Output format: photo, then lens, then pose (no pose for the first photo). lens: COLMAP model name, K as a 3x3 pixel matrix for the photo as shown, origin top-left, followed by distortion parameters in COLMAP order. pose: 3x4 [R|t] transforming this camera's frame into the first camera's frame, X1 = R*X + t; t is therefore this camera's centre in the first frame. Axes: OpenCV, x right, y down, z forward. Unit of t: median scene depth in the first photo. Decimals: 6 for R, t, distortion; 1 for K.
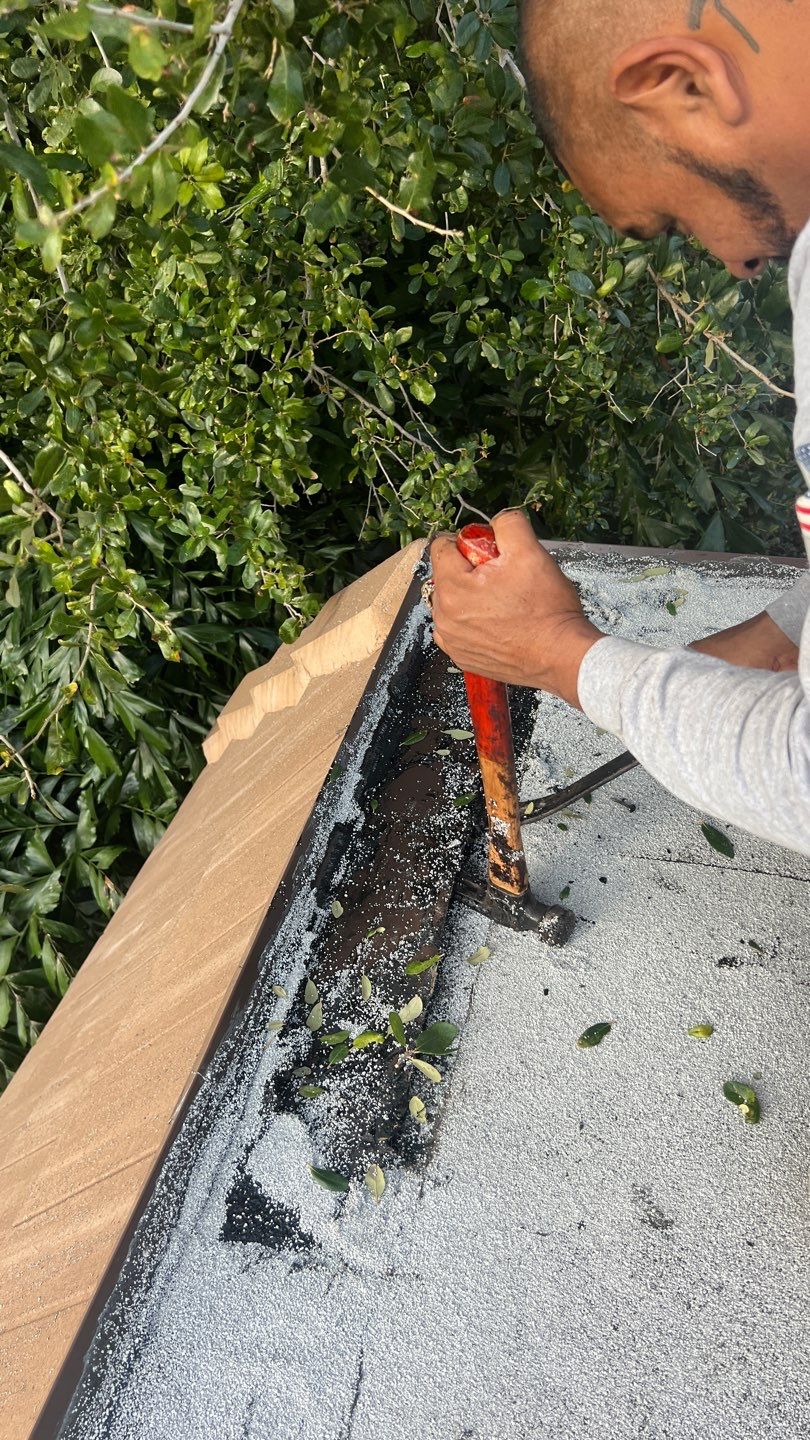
lens RADIAL K [[1144.3, 0, 403.0], [0, 1144.3, 709.2], [0, 0, 1]] dist [0.052255, -0.054173]
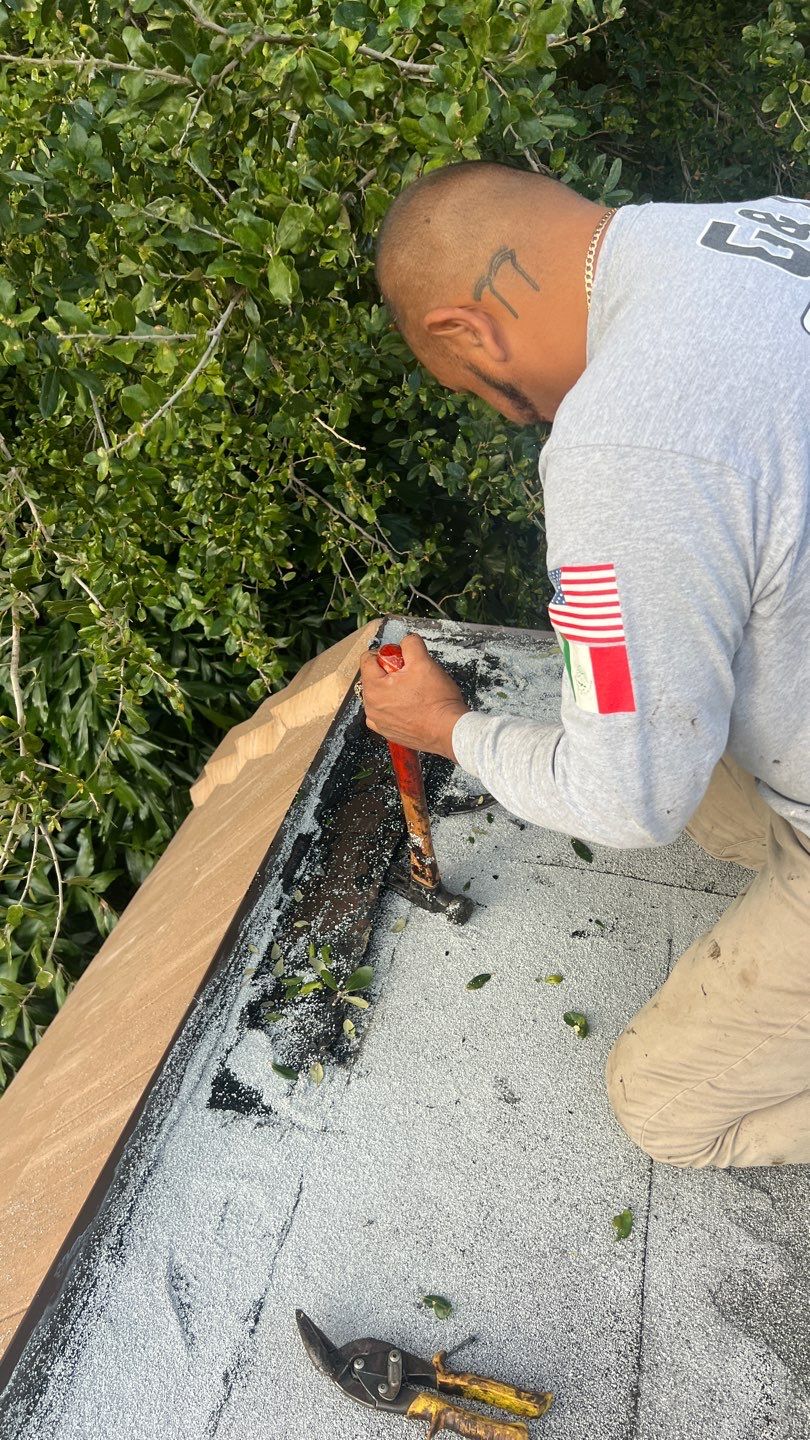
lens RADIAL K [[1144.3, 0, 403.0], [0, 1144.3, 709.2], [0, 0, 1]] dist [0.052255, -0.054173]
pose [[0.999615, 0.023174, 0.015237, 0.038395], [-0.022243, 0.998031, -0.058645, 0.030920], [-0.016566, 0.058284, 0.998163, -0.340326]]
